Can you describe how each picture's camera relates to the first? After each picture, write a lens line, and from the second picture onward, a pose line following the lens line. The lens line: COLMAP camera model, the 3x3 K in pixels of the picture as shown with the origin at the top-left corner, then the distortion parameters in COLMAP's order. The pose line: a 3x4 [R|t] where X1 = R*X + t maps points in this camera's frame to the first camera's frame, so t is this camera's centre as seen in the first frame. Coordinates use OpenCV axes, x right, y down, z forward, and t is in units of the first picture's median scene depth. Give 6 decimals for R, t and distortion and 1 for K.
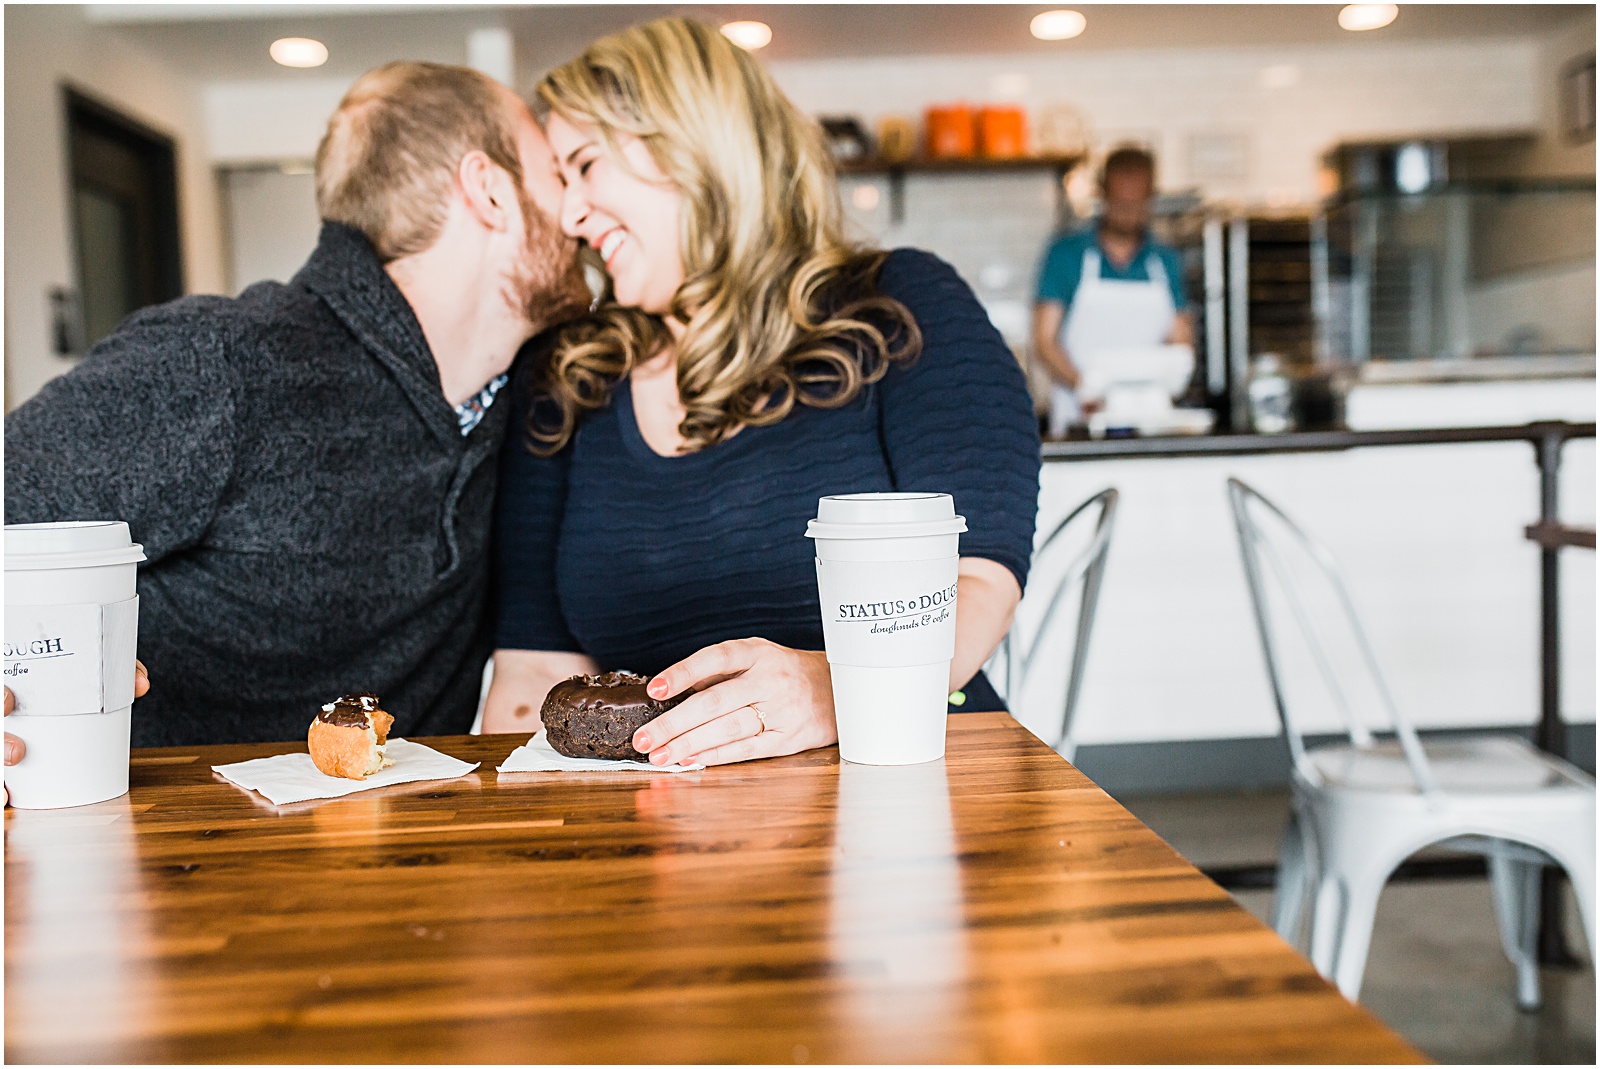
lens RADIAL K [[1561.5, 0, 800.1], [0, 1561.5, 539.7], [0, 0, 1]] dist [-0.015529, 0.000000]
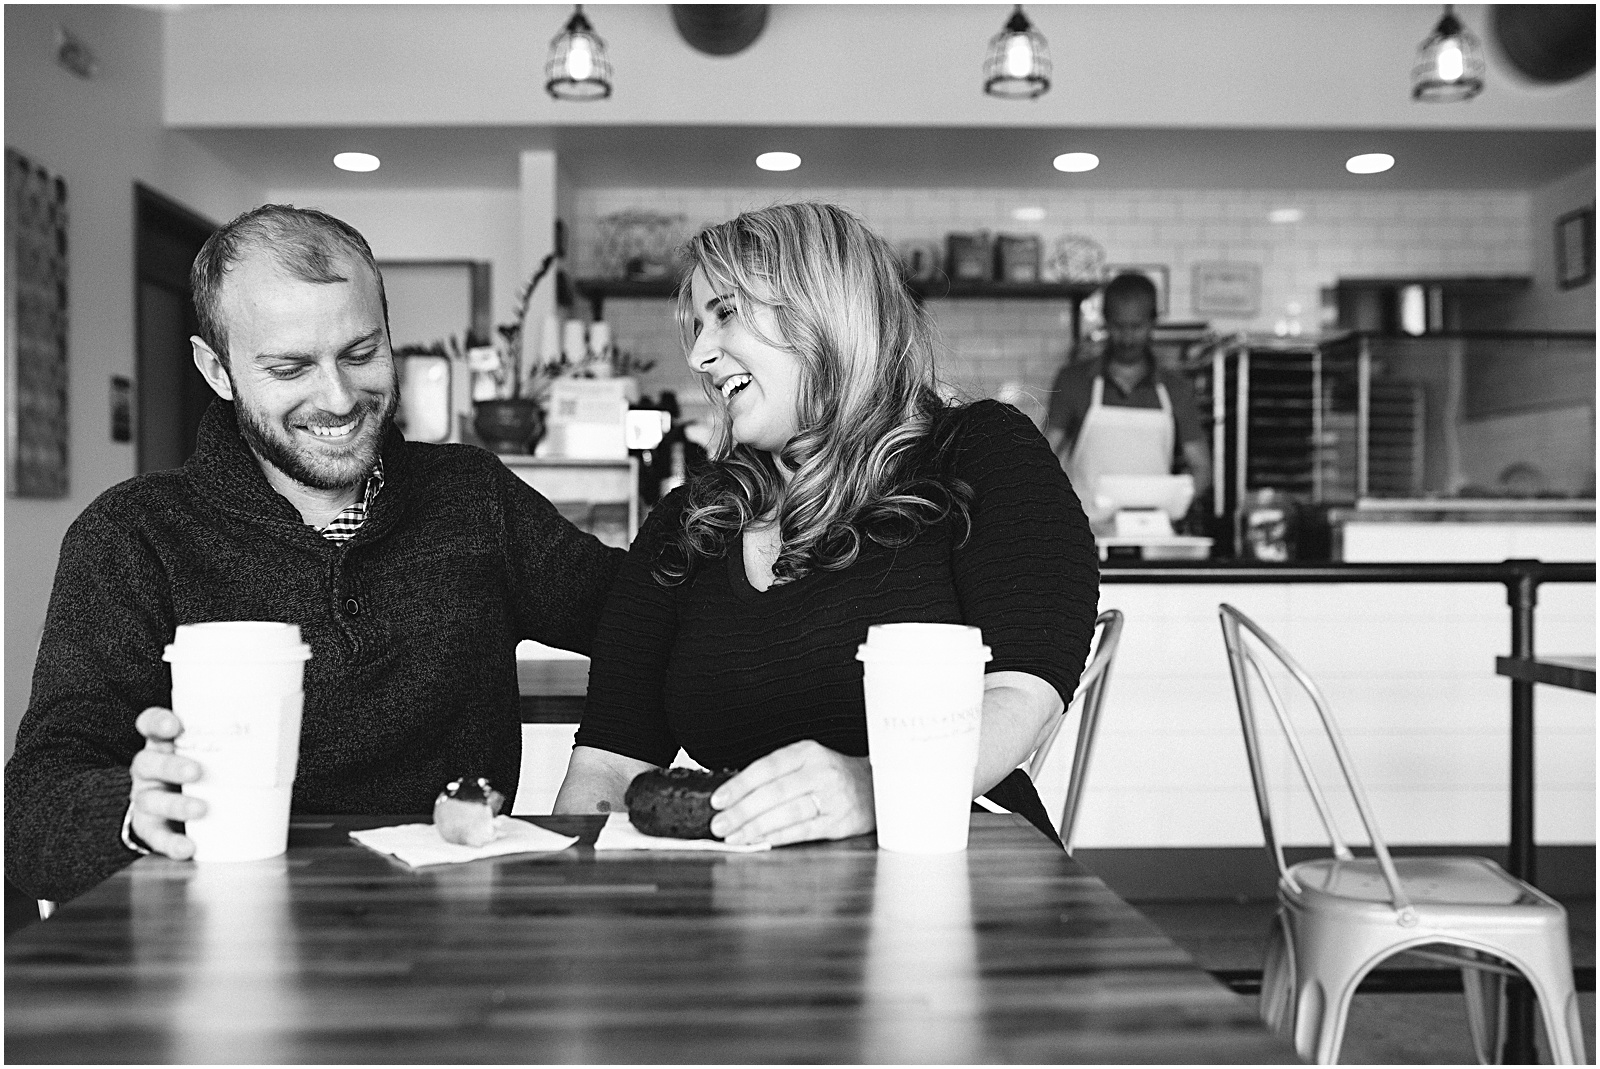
lens RADIAL K [[1561.5, 0, 806.6], [0, 1561.5, 529.9], [0, 0, 1]] dist [-0.015529, 0.000000]
pose [[0.999279, 0.037970, -0.000252, -0.018342], [-0.037896, 0.996868, -0.069413, -0.007087], [-0.002384, 0.069372, 0.997588, -0.095540]]
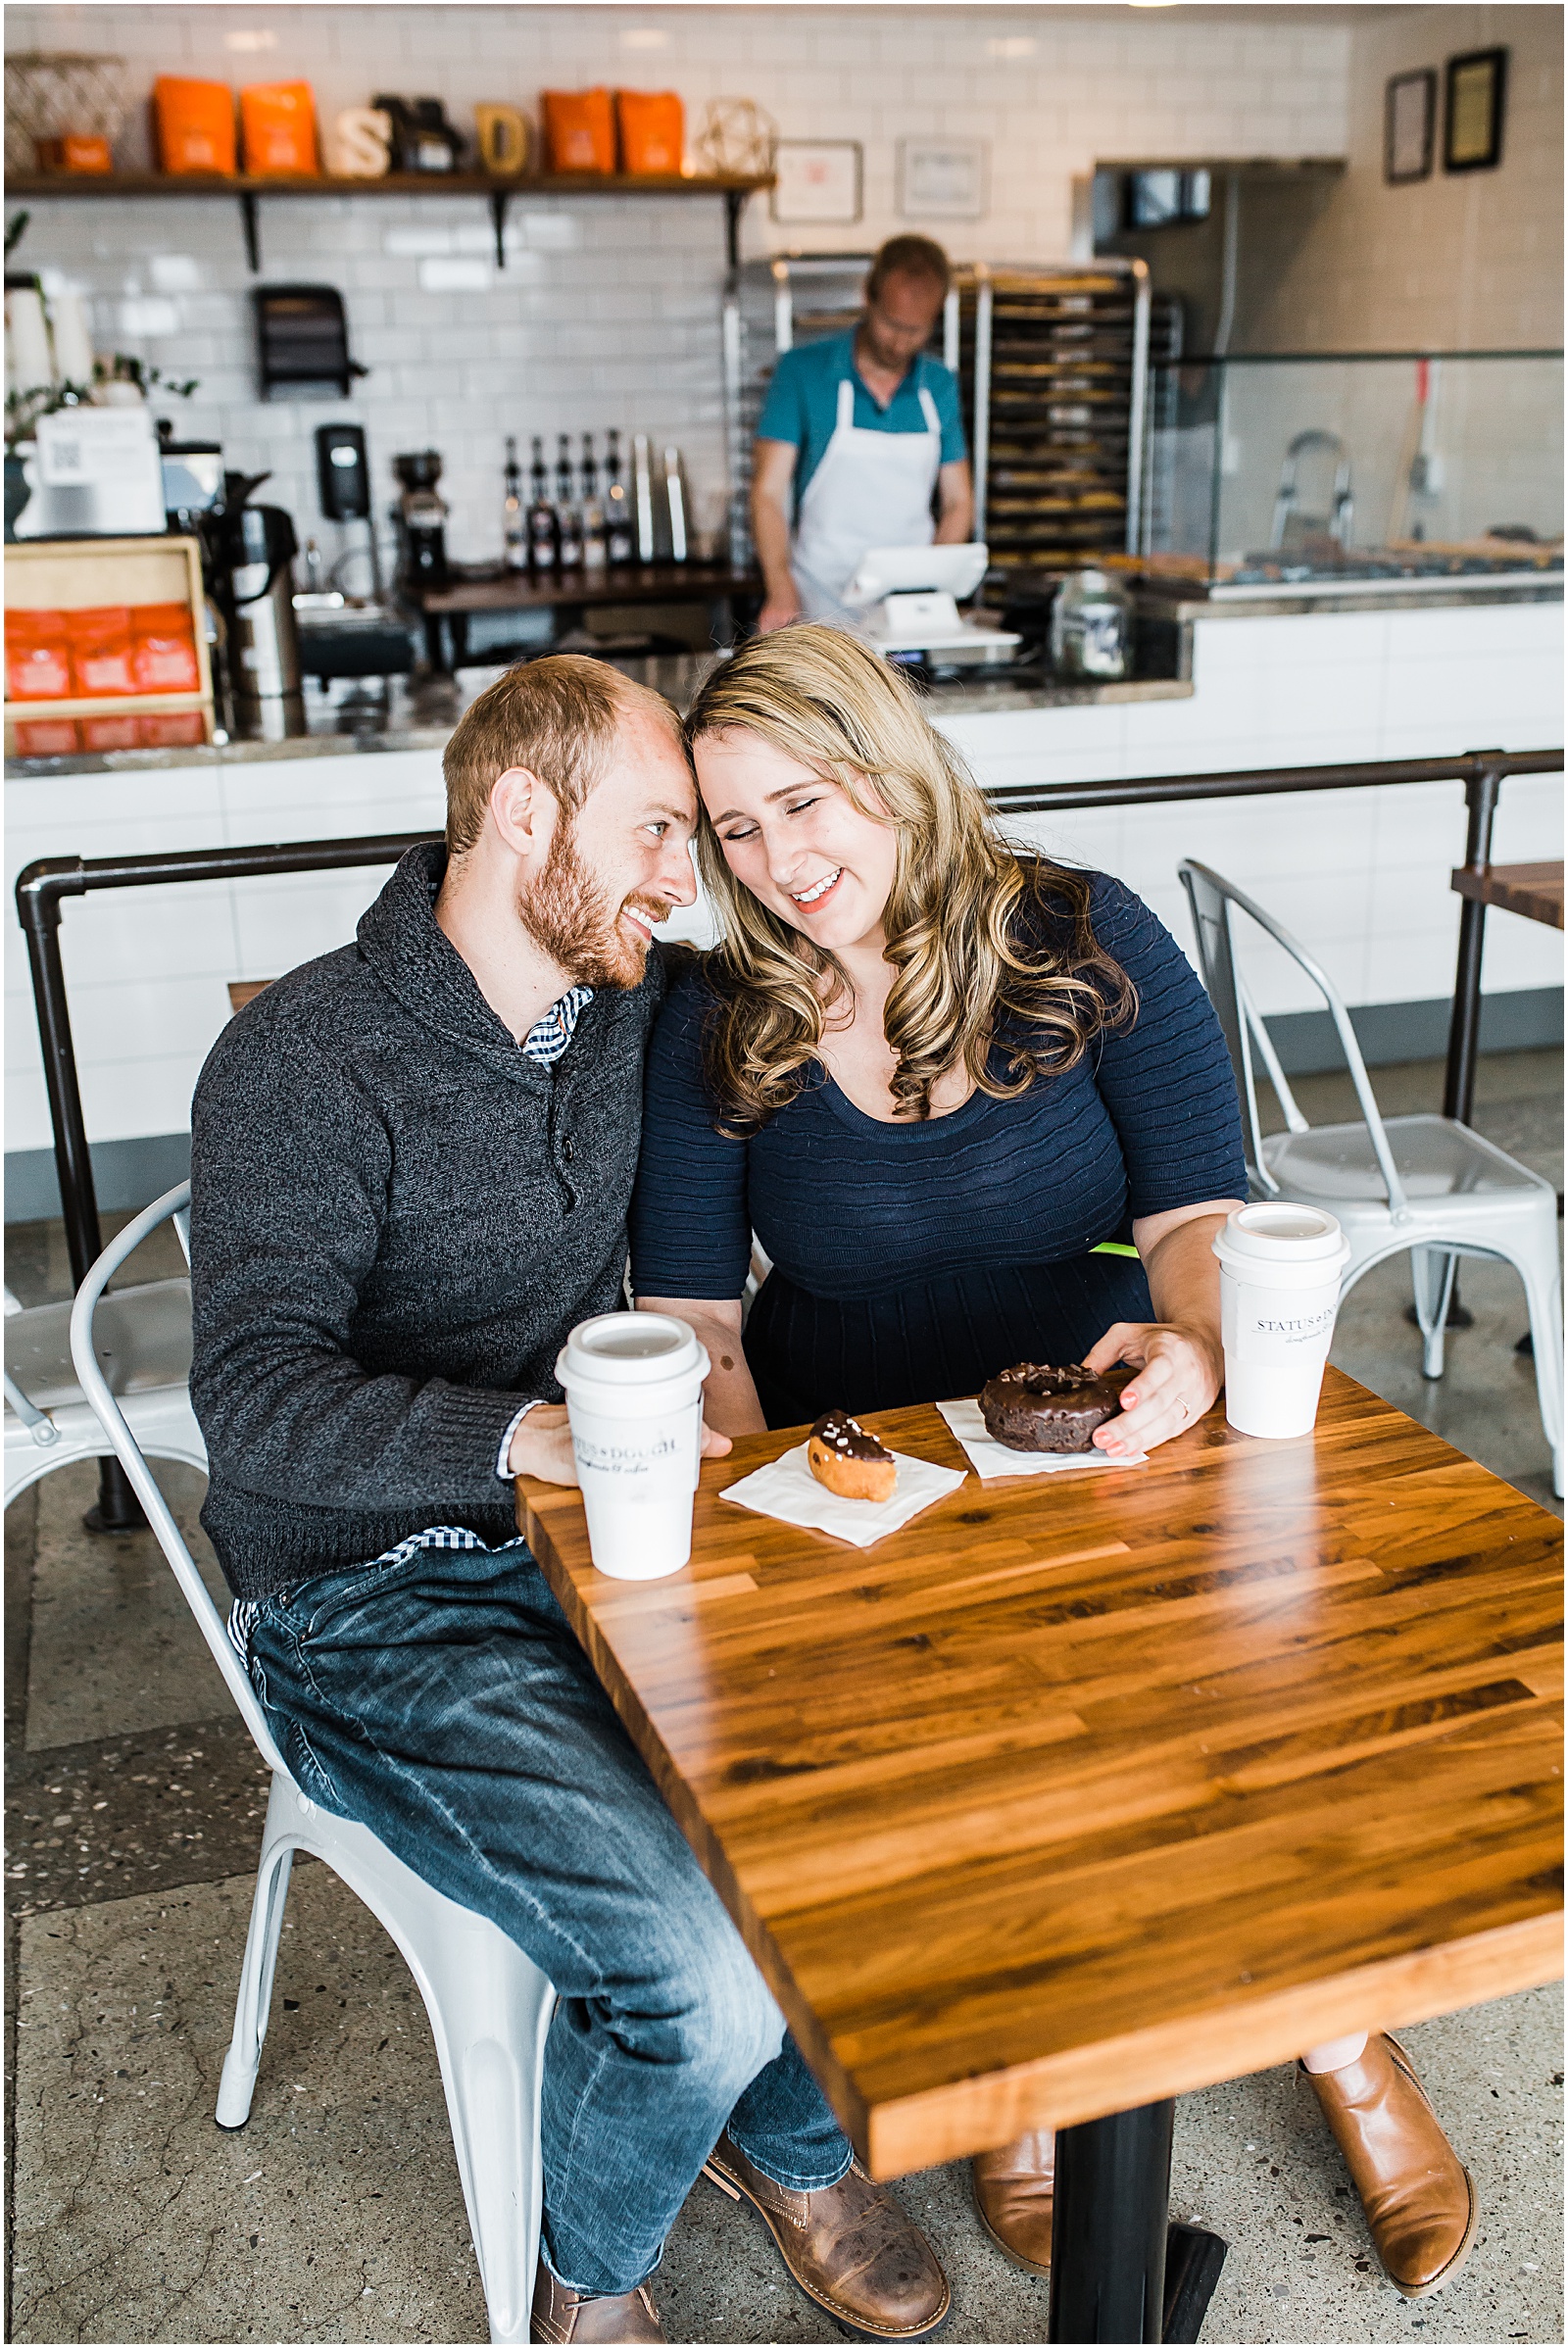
lens RADIAL K [[2291.5, 0, 782.4], [0, 2291.5, 1188.7], [0, 0, 1]] dist [-0.015529, 0.000000]
pose [[0.961774, -0.078825, 0.262253, -0.351716], [0.006149, 0.963652, 0.267090, -0.238534], [-0.273774, -0.255267, 0.927301, -0.234638]]
